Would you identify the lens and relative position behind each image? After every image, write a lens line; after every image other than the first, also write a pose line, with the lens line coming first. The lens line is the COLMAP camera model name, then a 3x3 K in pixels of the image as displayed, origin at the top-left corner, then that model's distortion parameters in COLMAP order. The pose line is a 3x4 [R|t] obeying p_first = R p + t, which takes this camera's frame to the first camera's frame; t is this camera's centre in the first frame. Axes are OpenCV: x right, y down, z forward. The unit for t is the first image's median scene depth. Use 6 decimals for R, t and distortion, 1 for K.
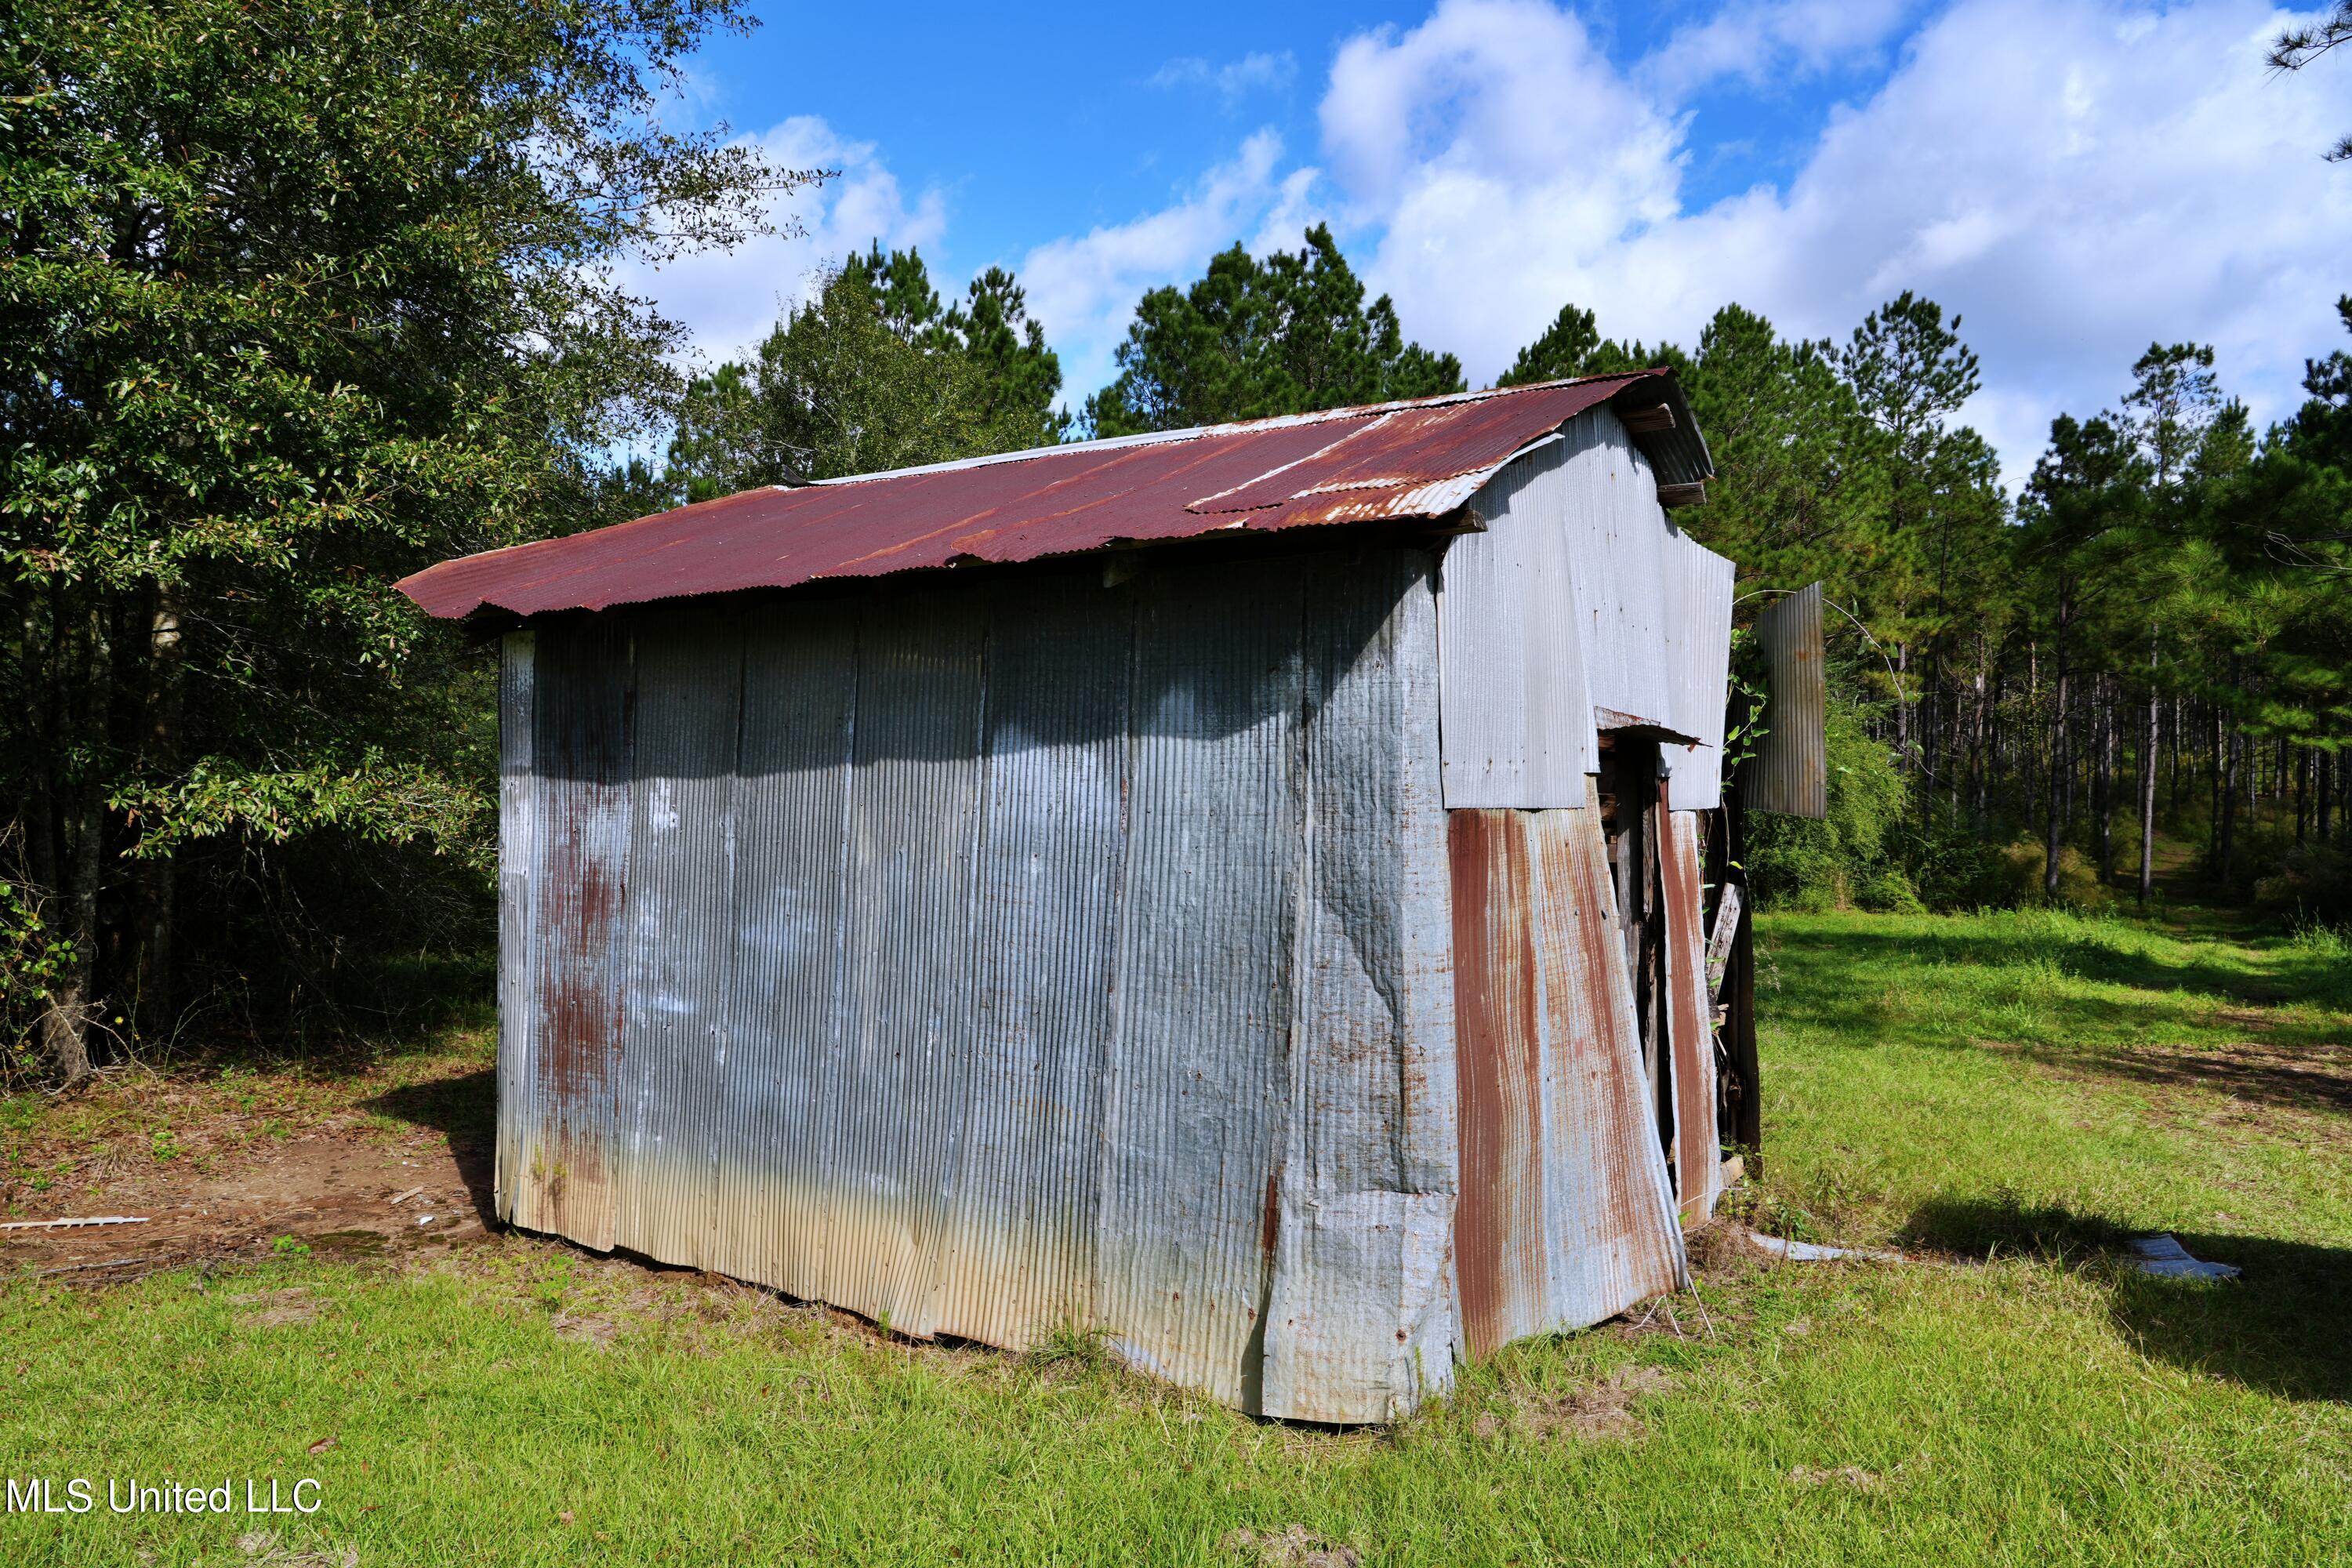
lens RADIAL K [[1620.7, 0, 1226.5], [0, 1620.7, 775.3], [0, 0, 1]] dist [0.003609, 0.001182]
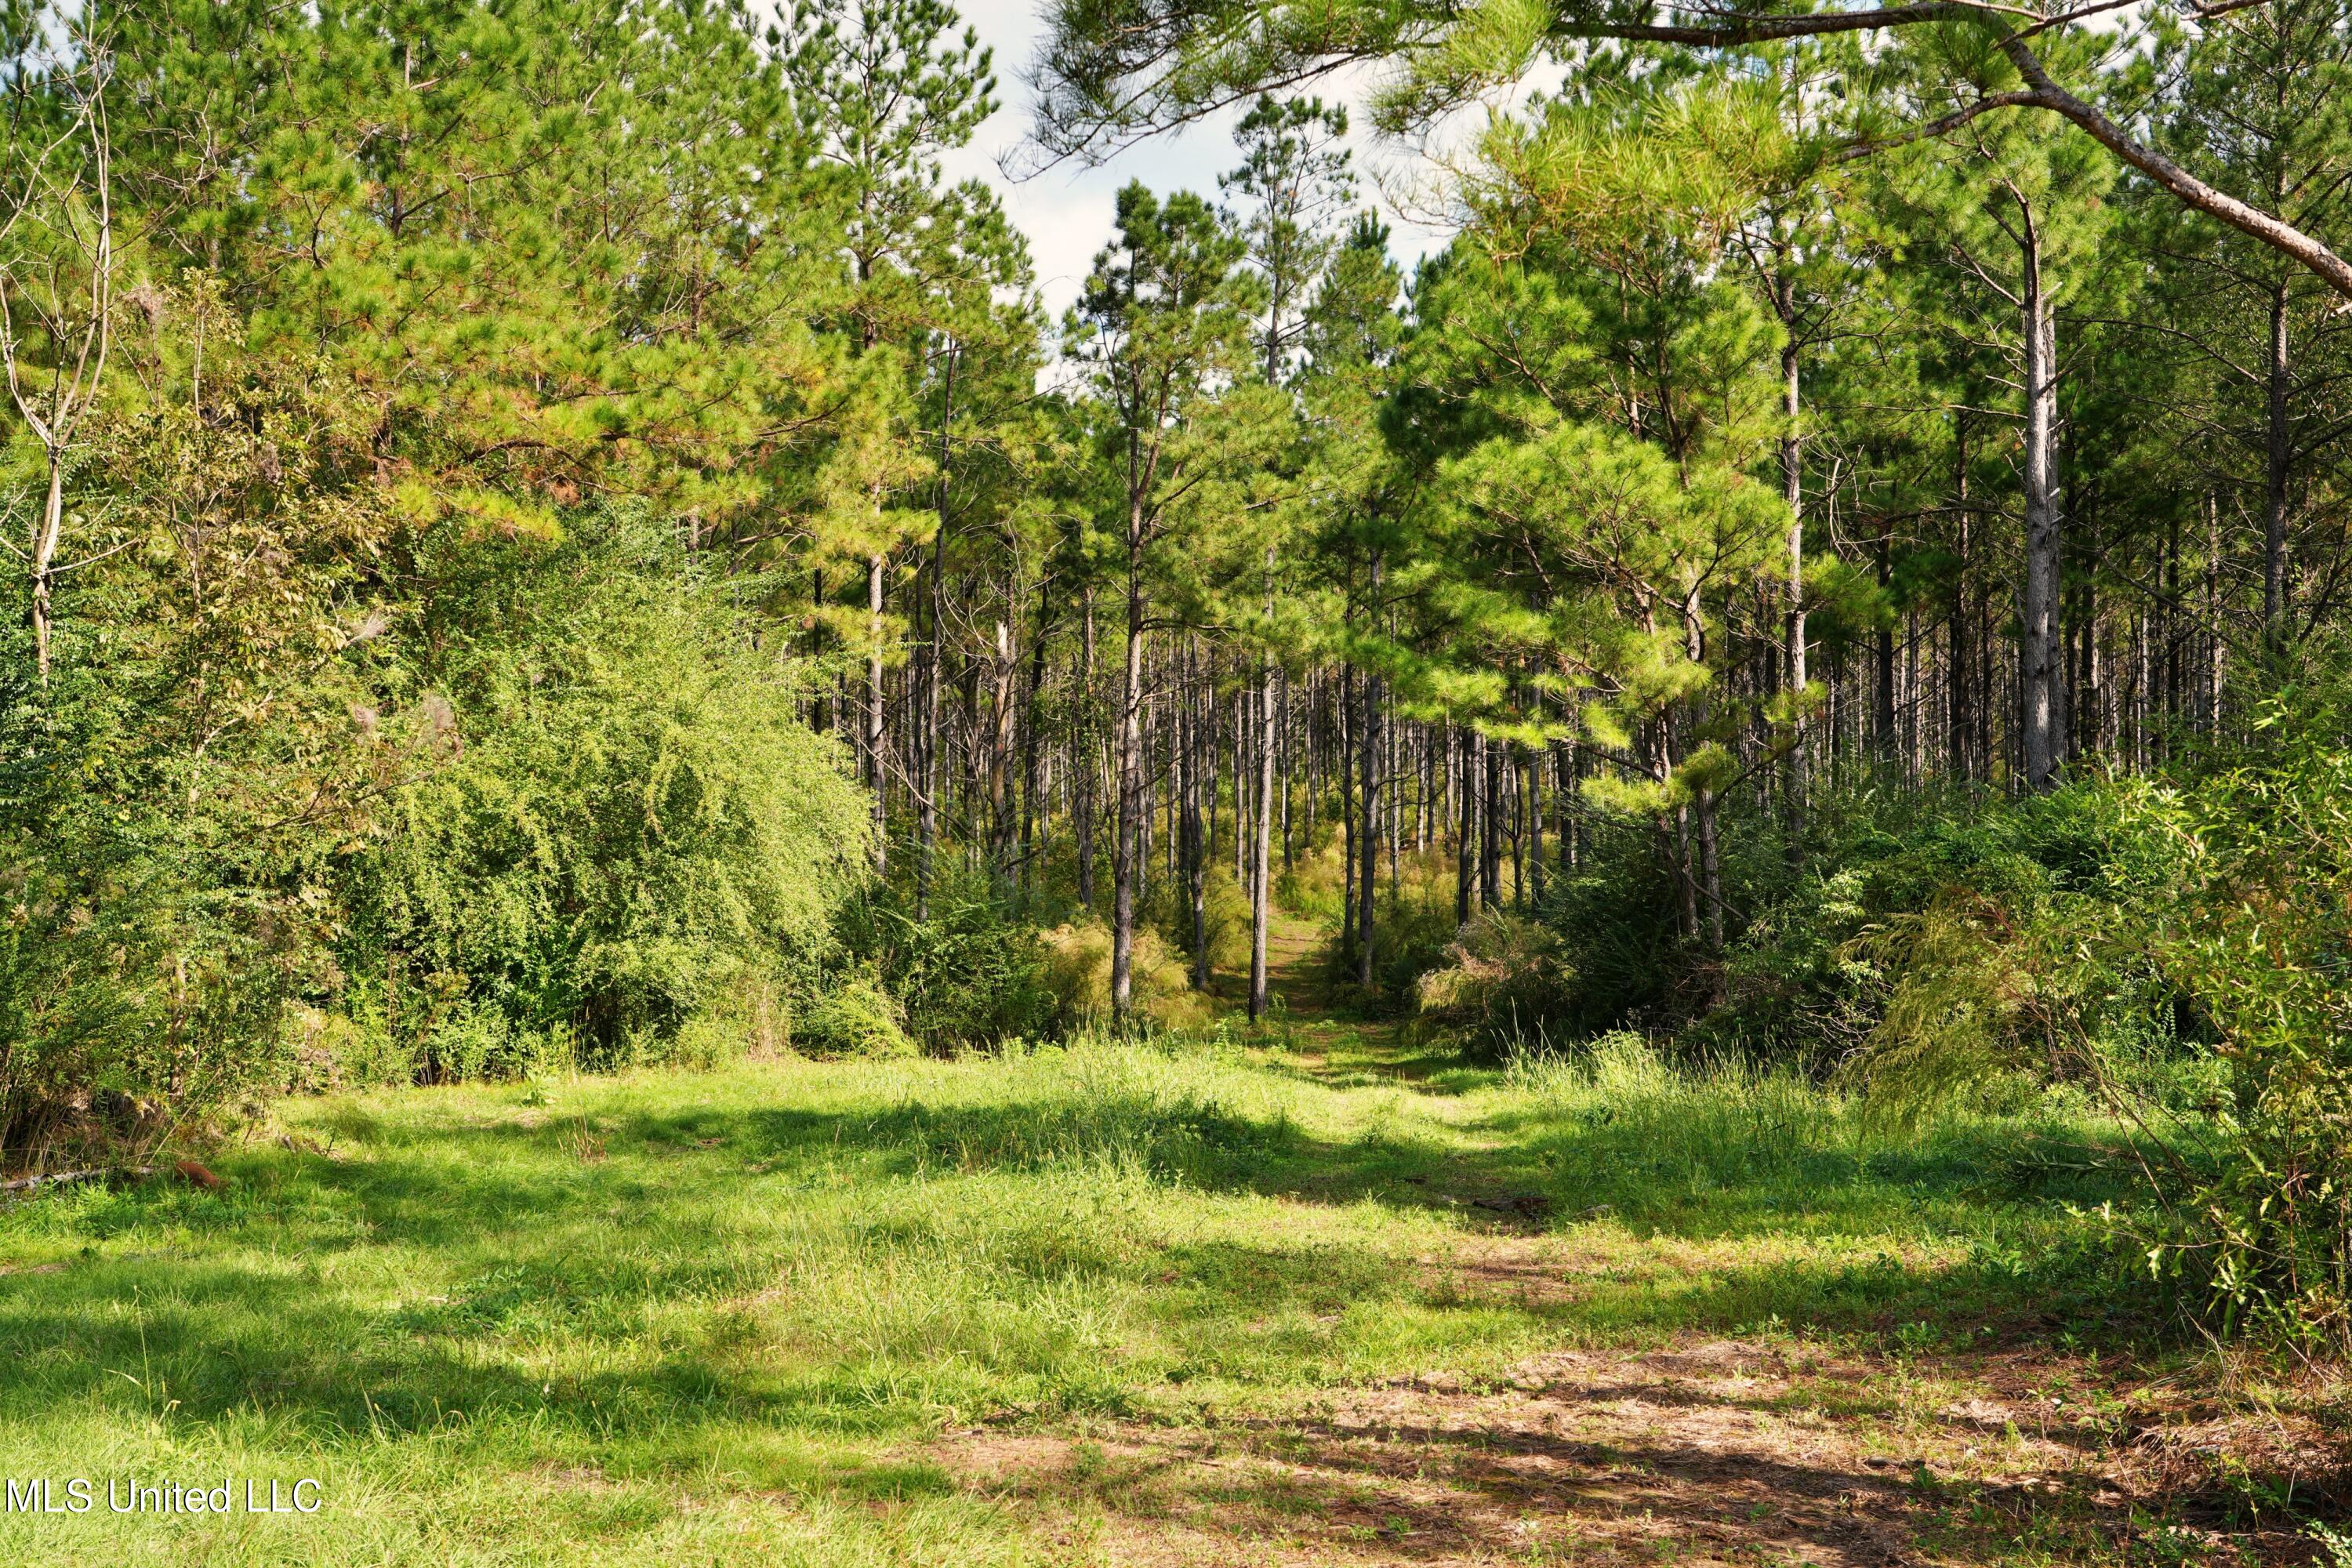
lens RADIAL K [[2723.1, 0, 1176.0], [0, 2723.1, 784.0], [0, 0, 1]] dist [0.123855, 0.005779]
pose [[0.880968, 0.000298, 0.473176, 0.070382], [0.008917, 0.999812, -0.017231, 0.009772], [-0.473092, 0.019399, 0.880800, 0.142718]]
